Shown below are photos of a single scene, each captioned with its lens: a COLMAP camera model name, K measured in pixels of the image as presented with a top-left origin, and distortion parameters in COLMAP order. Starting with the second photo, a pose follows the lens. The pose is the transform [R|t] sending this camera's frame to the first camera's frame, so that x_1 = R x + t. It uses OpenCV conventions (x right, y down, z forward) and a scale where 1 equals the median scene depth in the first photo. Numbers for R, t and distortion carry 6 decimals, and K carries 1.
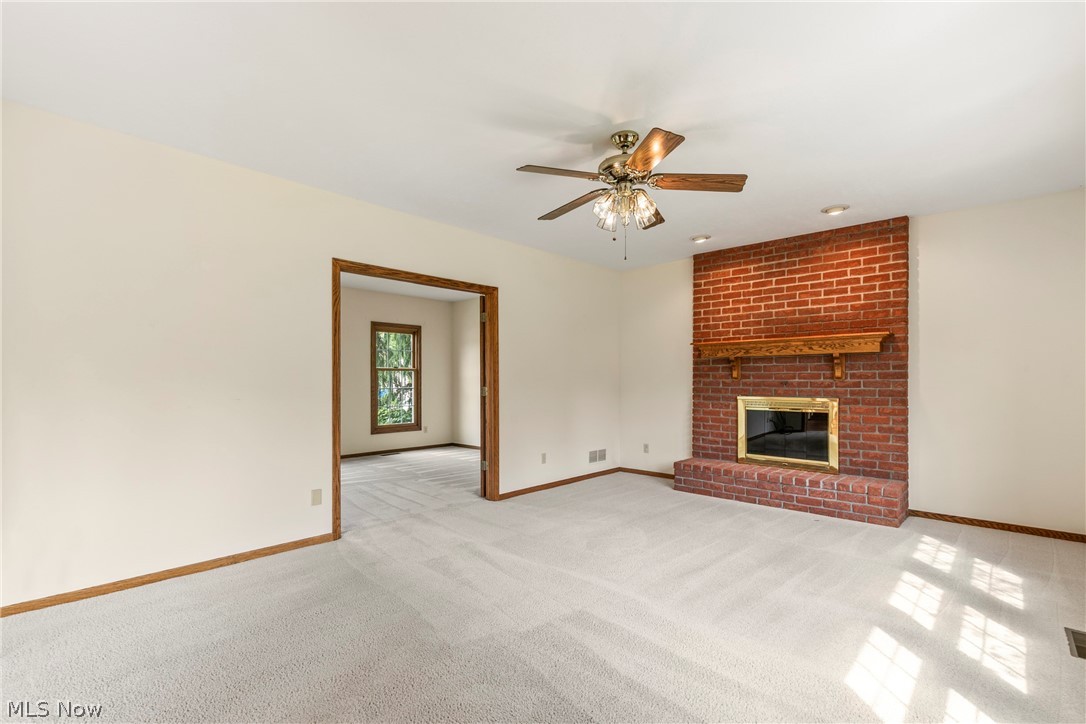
lens RADIAL K [[489.6, 0, 540.8], [0, 489.6, 374.5], [0, 0, 1]] dist [0.002867, -0.000591]
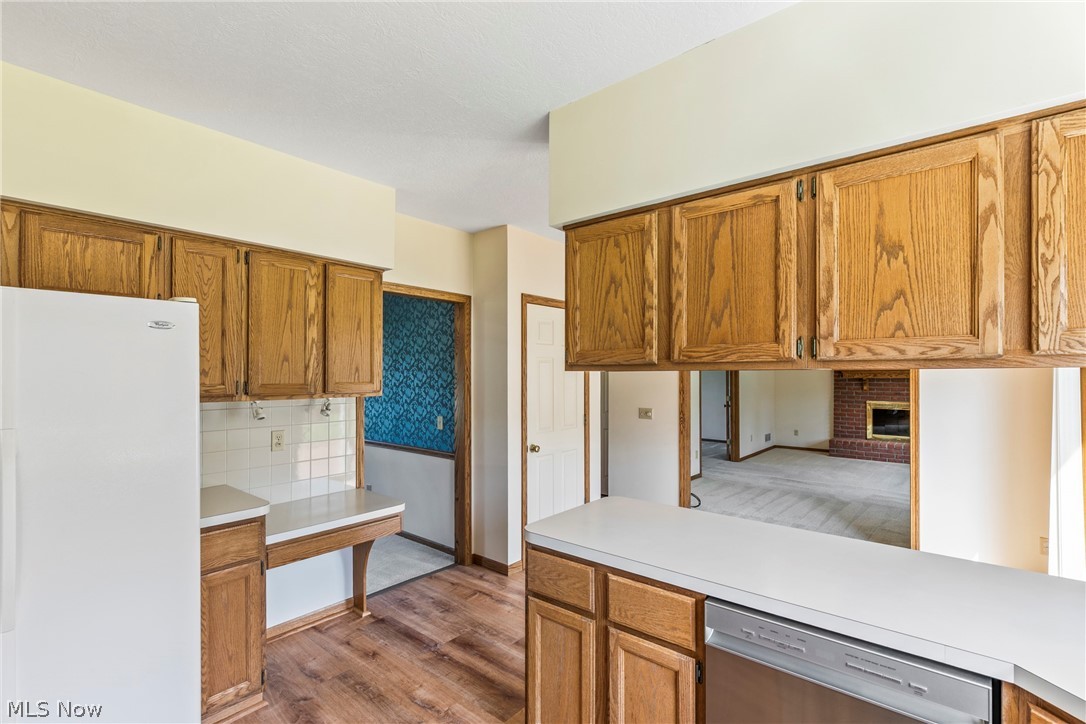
lens RADIAL K [[489.6, 0, 540.8], [0, 489.6, 374.5], [0, 0, 1]] dist [0.002867, -0.000591]
pose [[0.999013, -0.002111, 0.044371, -0.856899], [0.001777, 0.999970, 0.007578, -0.065996], [-0.044386, -0.007491, 0.998986, -0.693166]]
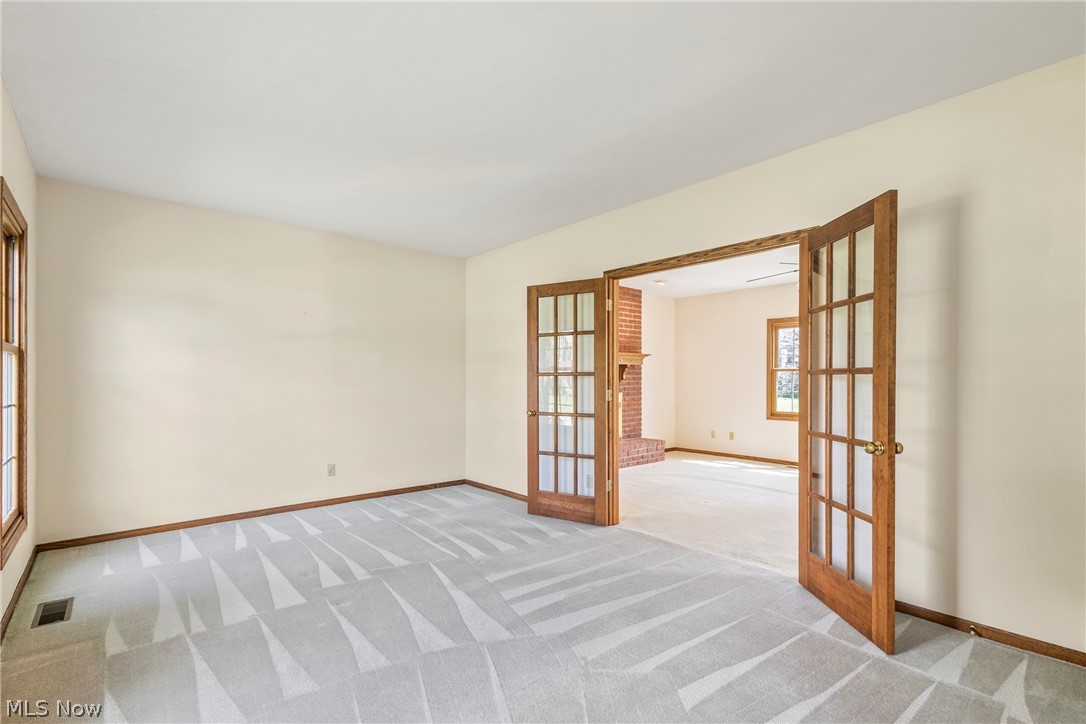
lens RADIAL K [[489.6, 0, 540.8], [0, 489.6, 374.5], [0, 0, 1]] dist [0.002867, -0.000591]
pose [[0.092124, 0.007588, 0.995719, -0.948013], [-0.017798, 0.999824, -0.005973, 0.003780], [-0.995588, -0.017172, 0.092243, 1.048352]]
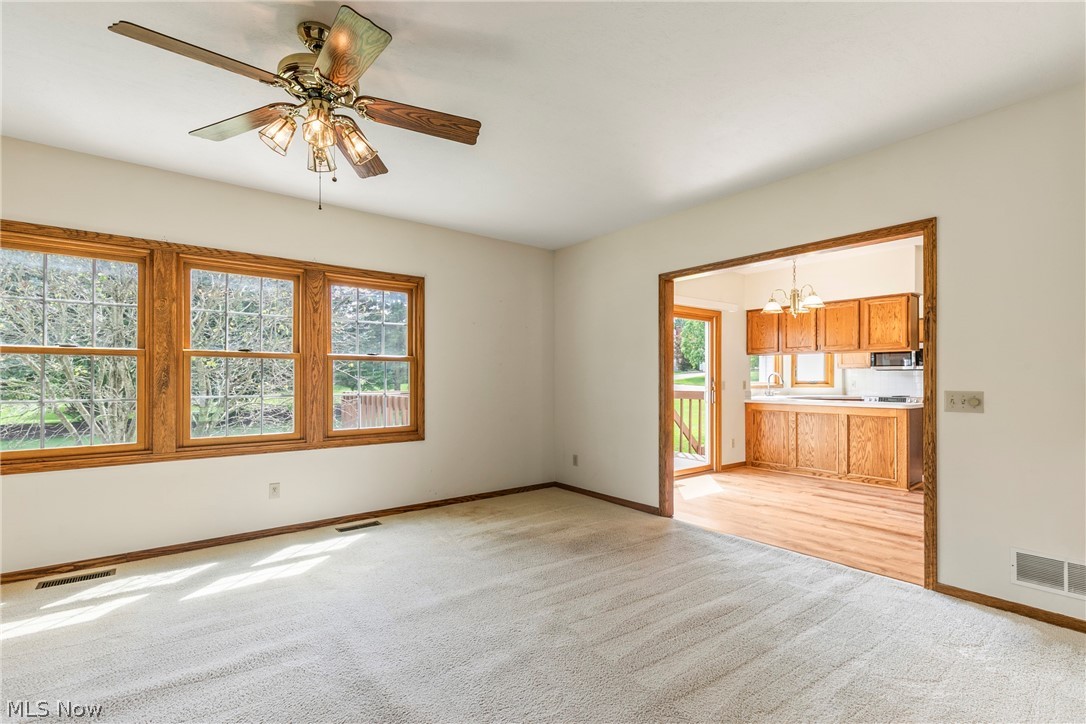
lens RADIAL K [[489.6, 0, 540.8], [0, 489.6, 374.5], [0, 0, 1]] dist [0.002867, -0.000591]
pose [[-0.987991, -0.001003, 0.154510, -0.145959], [-0.004275, 0.999774, -0.020847, 0.008042], [-0.154454, -0.021257, -0.987771, 0.959824]]
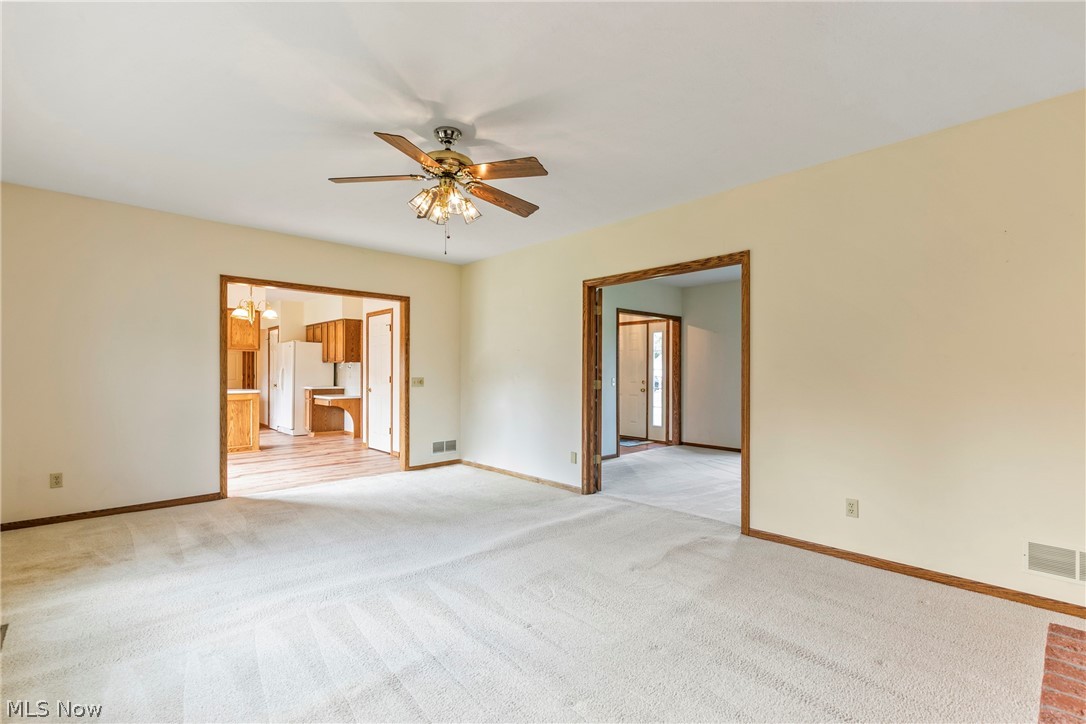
lens RADIAL K [[489.6, 0, 540.8], [0, 489.6, 374.5], [0, 0, 1]] dist [0.002867, -0.000591]
pose [[-0.060900, 0.003067, -0.998139, 0.688471], [0.010426, 0.999943, 0.002436, 0.006295], [0.998089, -0.010259, -0.060929, 0.728062]]
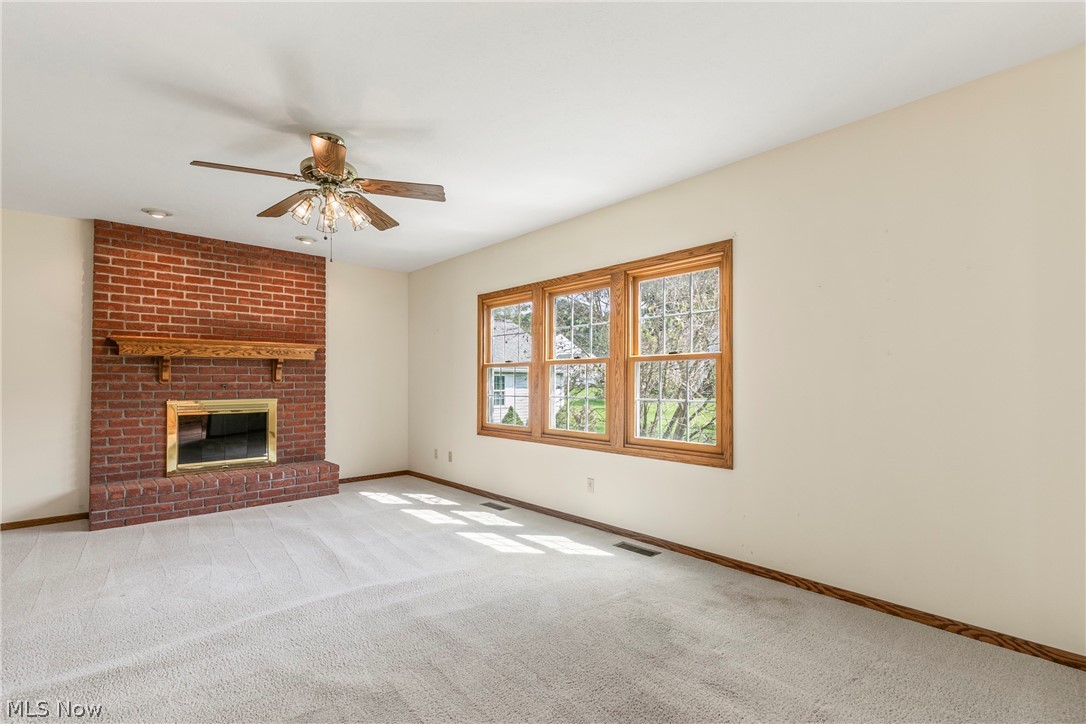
lens RADIAL K [[489.6, 0, 540.8], [0, 489.6, 374.5], [0, 0, 1]] dist [0.002867, -0.000591]
pose [[0.070341, 0.010362, 0.997469, -0.454836], [-0.012250, 0.999880, -0.009523, -0.003450], [-0.997448, -0.011549, 0.070460, 0.288562]]
